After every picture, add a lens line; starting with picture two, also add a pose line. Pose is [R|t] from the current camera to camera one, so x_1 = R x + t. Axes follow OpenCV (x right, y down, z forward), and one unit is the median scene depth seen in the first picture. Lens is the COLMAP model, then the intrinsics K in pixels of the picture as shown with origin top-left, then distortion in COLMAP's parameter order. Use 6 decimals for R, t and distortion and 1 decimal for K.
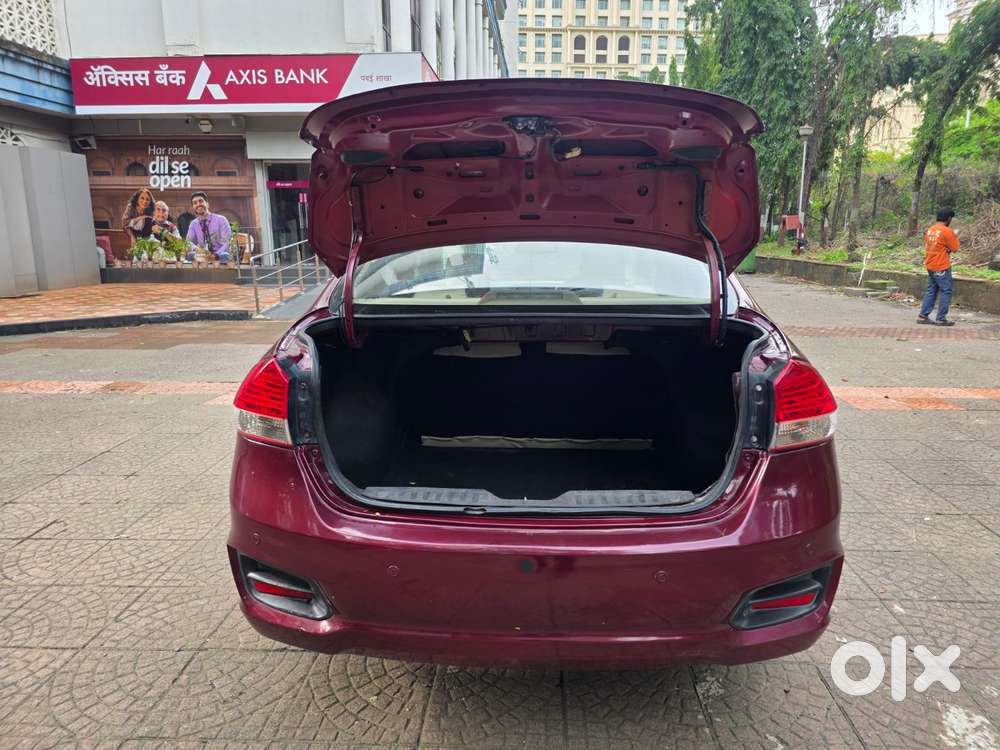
lens RADIAL K [[670.6, 0, 515.3], [0, 670.6, 369.2], [0, 0, 1]] dist [0.008709, 0.000130]
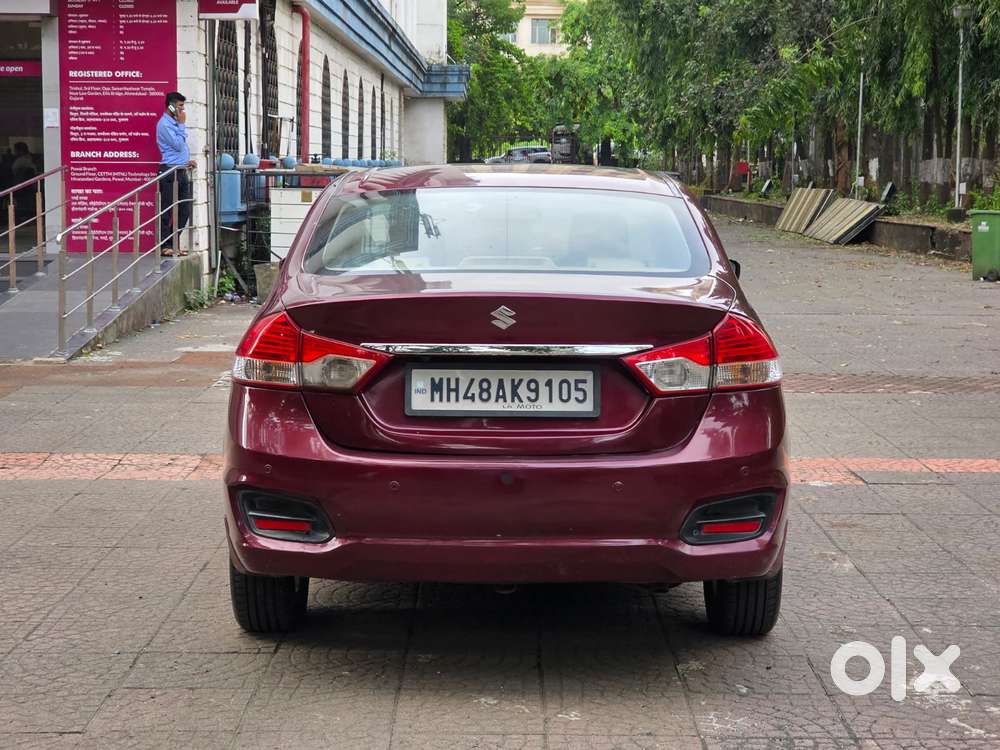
lens RADIAL K [[1966.0, 0, 517.2], [0, 1966.0, 374.5], [0, 0, 1]] dist [0.007005, 0.184190]
pose [[0.998677, 0.001742, 0.051391, -0.016438], [0.003262, 0.995267, -0.097122, 0.050182], [-0.051317, 0.097161, 0.993945, -0.281942]]
